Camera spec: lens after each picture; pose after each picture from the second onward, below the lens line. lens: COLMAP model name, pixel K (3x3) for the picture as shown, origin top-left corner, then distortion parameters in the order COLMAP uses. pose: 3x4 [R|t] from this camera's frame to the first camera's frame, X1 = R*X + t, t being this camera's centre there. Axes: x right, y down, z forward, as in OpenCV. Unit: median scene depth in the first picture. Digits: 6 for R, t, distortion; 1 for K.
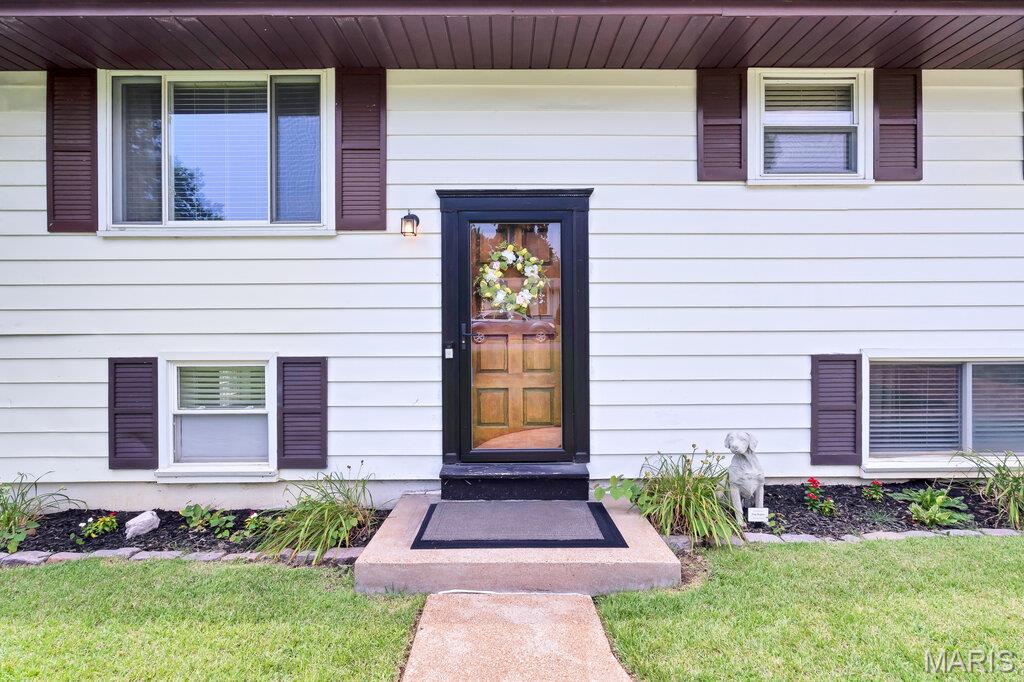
lens RADIAL K [[467.2, 0, 509.3], [0, 467.2, 343.2], [0, 0, 1]] dist [-0.001771, 0.002174]
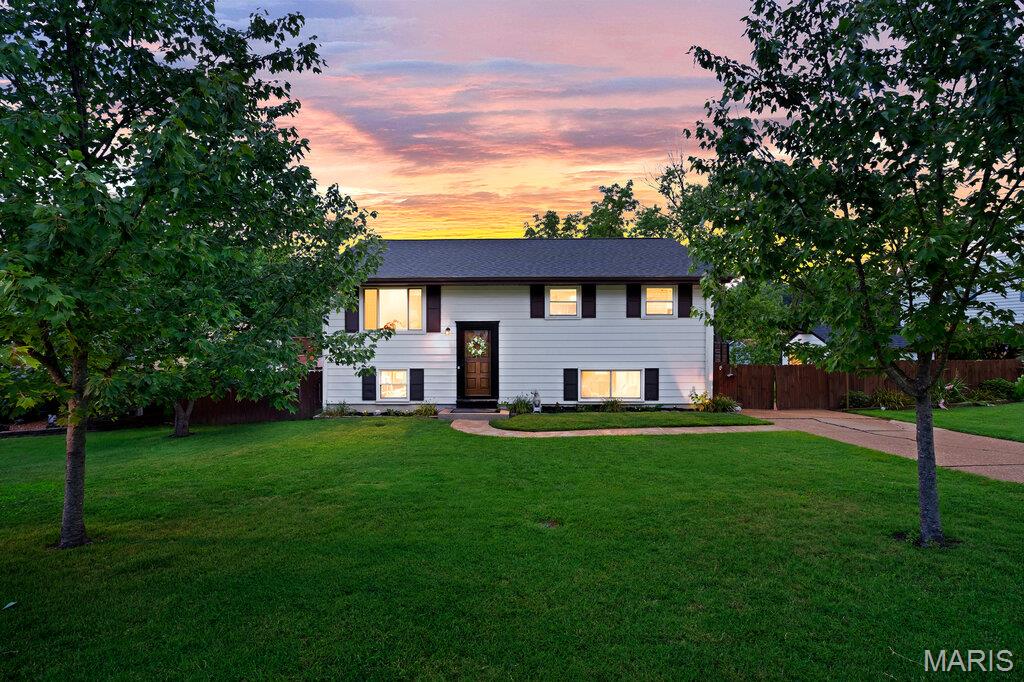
lens RADIAL K [[467.2, 0, 515.6], [0, 467.2, 336.9], [0, 0, 1]] dist [-0.001771, 0.002174]
pose [[0.999670, 0.002971, -0.025513, 0.383980], [-0.002977, 0.999996, -0.000205, -0.207980], [0.025512, 0.000281, 0.999674, -2.464370]]
